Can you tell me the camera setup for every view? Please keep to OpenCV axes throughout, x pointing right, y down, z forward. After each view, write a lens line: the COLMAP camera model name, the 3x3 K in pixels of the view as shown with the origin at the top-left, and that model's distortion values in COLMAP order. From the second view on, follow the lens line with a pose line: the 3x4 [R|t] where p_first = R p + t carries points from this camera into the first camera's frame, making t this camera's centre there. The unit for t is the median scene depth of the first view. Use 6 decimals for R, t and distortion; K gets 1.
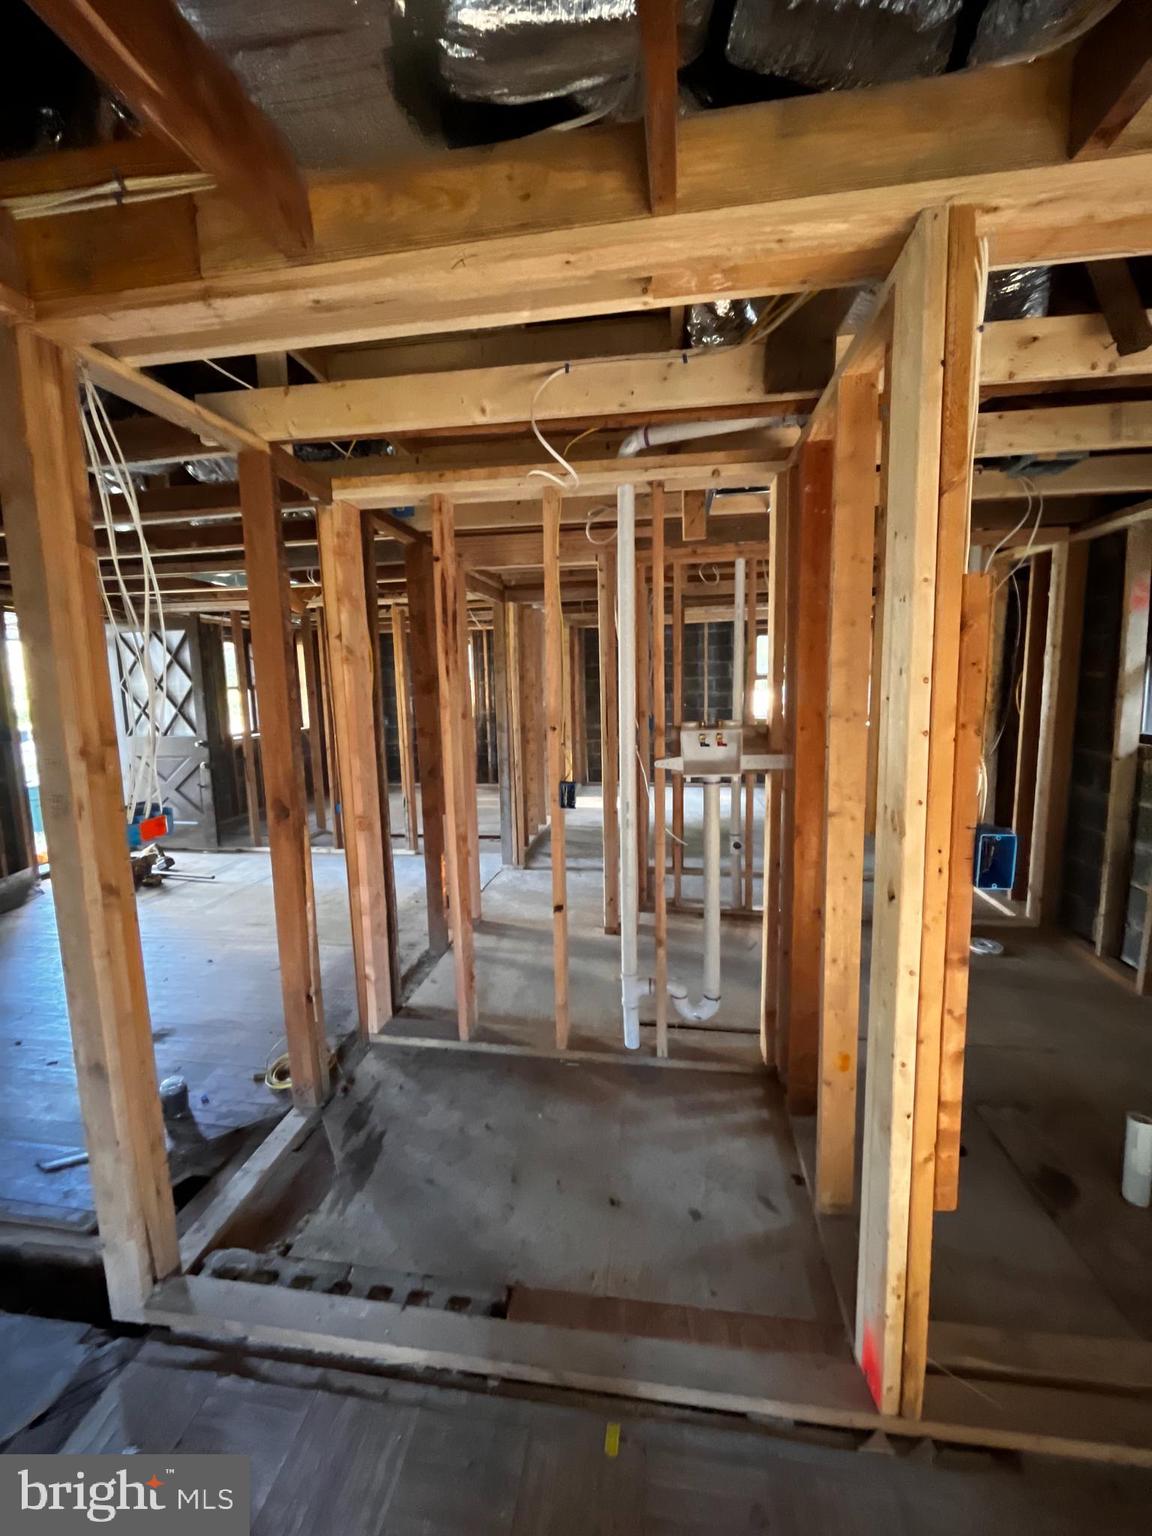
lens RADIAL K [[623.8, 0, 575.4], [0, 623.8, 756.4], [0, 0, 1]] dist [-0.003243, -0.000578]
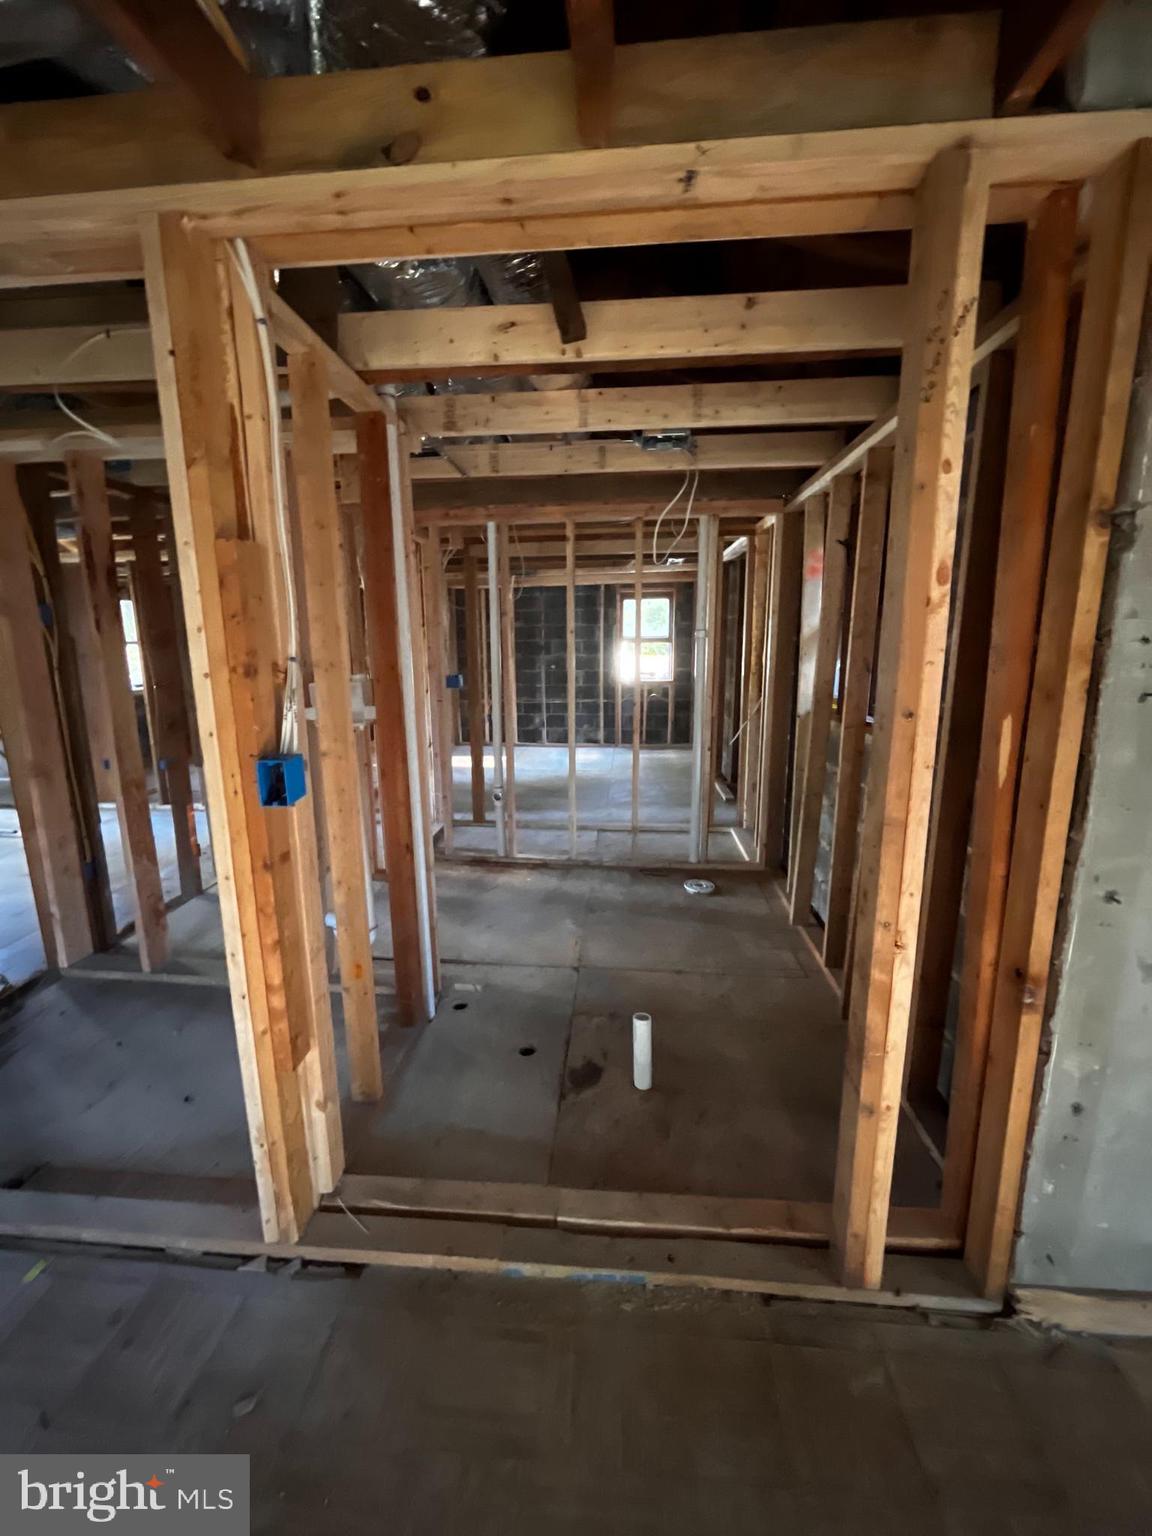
lens RADIAL K [[623.8, 0, 577.0], [0, 623.8, 756.8], [0, 0, 1]] dist [-0.003243, -0.000578]
pose [[0.998054, 0.002468, 0.062306, 0.590997], [-0.006030, 0.998354, 0.057043, 0.022539], [-0.062063, -0.057308, 0.996426, -0.113276]]
